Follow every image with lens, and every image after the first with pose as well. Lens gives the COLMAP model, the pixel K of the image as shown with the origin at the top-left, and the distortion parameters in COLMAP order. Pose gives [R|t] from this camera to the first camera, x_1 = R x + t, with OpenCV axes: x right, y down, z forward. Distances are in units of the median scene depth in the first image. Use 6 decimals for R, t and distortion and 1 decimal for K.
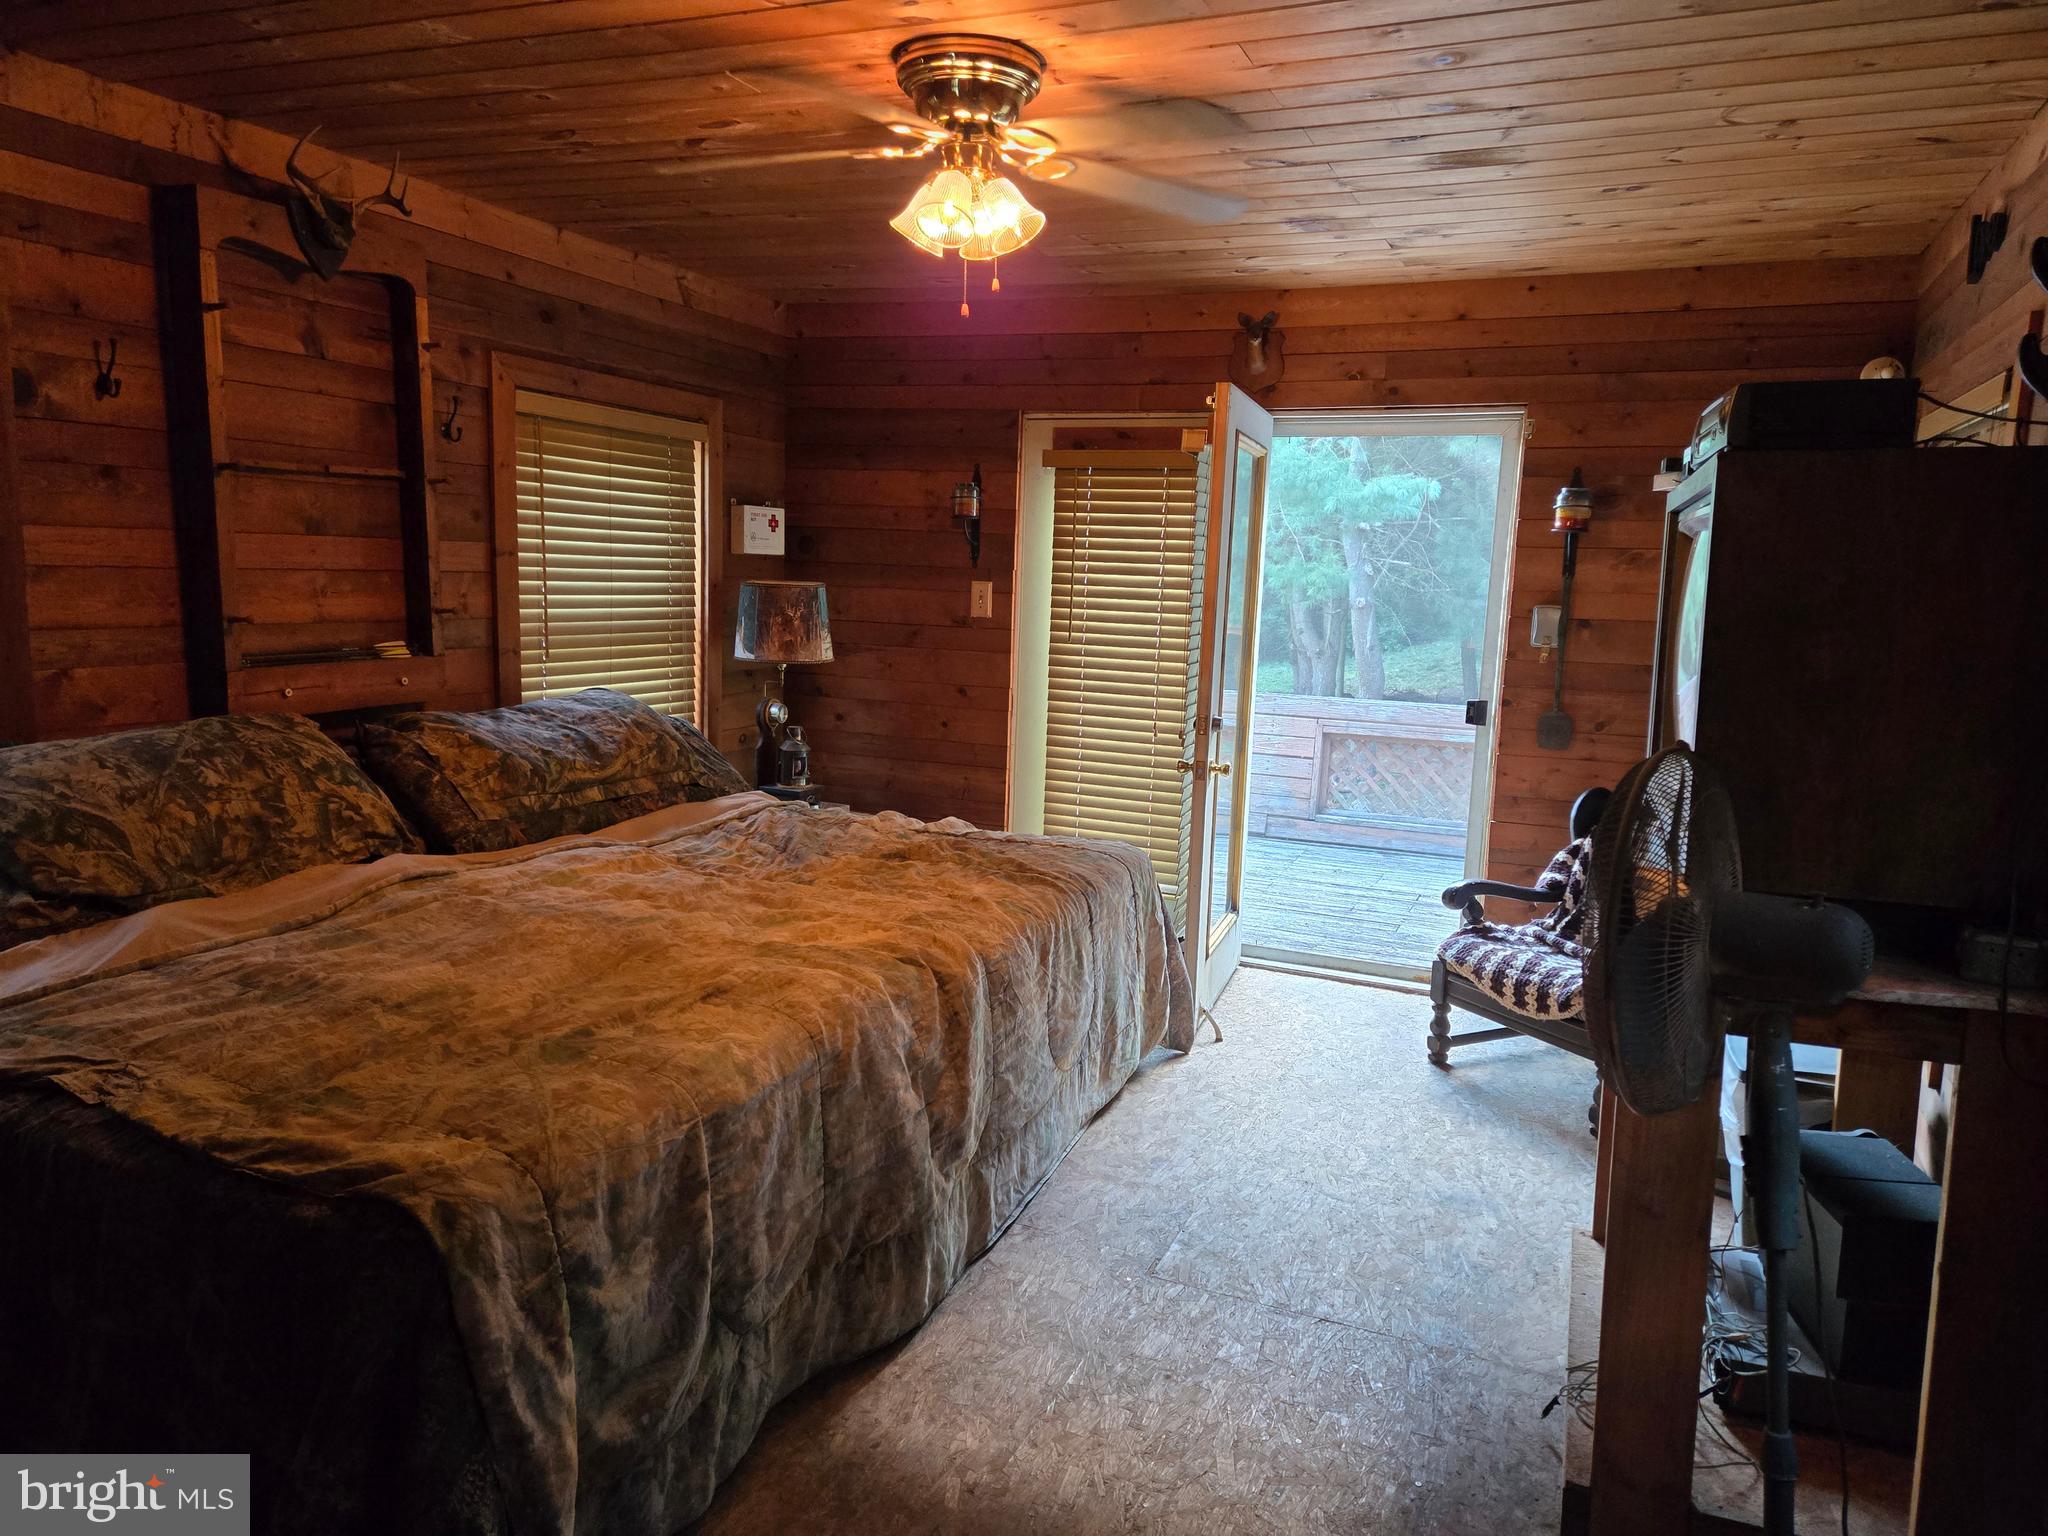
lens RADIAL K [[1398.9, 0, 1024.0], [0, 1398.9, 768.0], [0, 0, 1]] dist [0.064382, -0.046442]
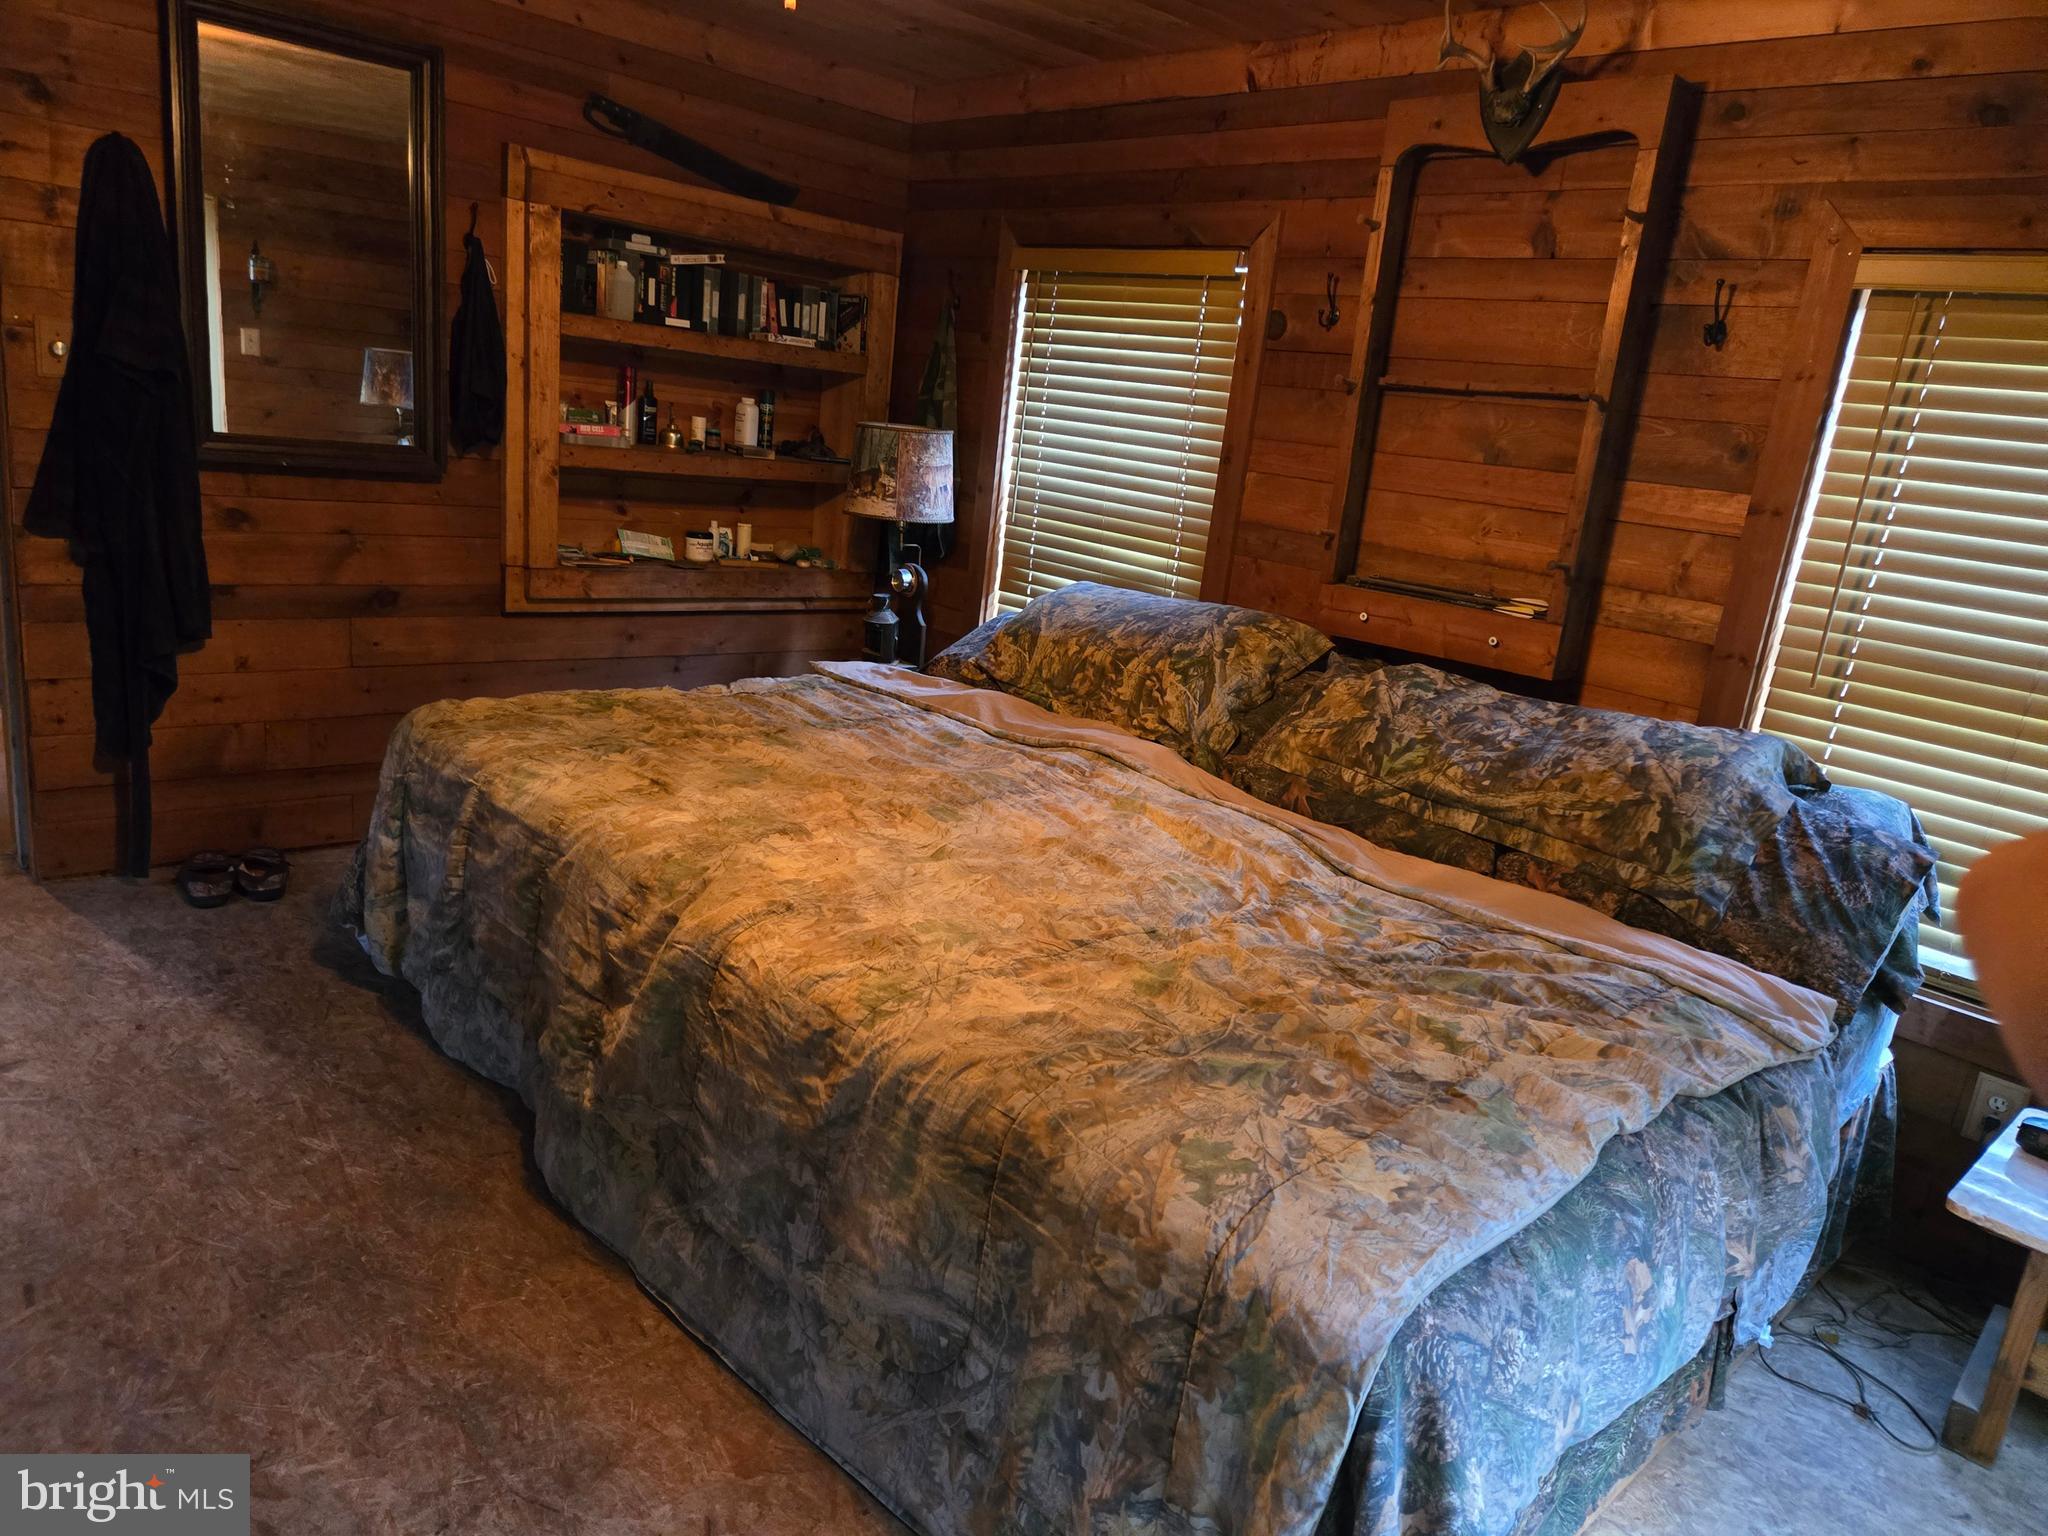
lens RADIAL K [[1373.7, 0, 1033.3], [0, 1373.7, 758.6], [0, 0, 1]] dist [0.087595, -0.085847]
pose [[-0.386321, 0.150128, -0.910064, 0.447627], [-0.257302, 0.929956, 0.262635, -0.150263], [0.885749, 0.335623, -0.320633, 1.109719]]
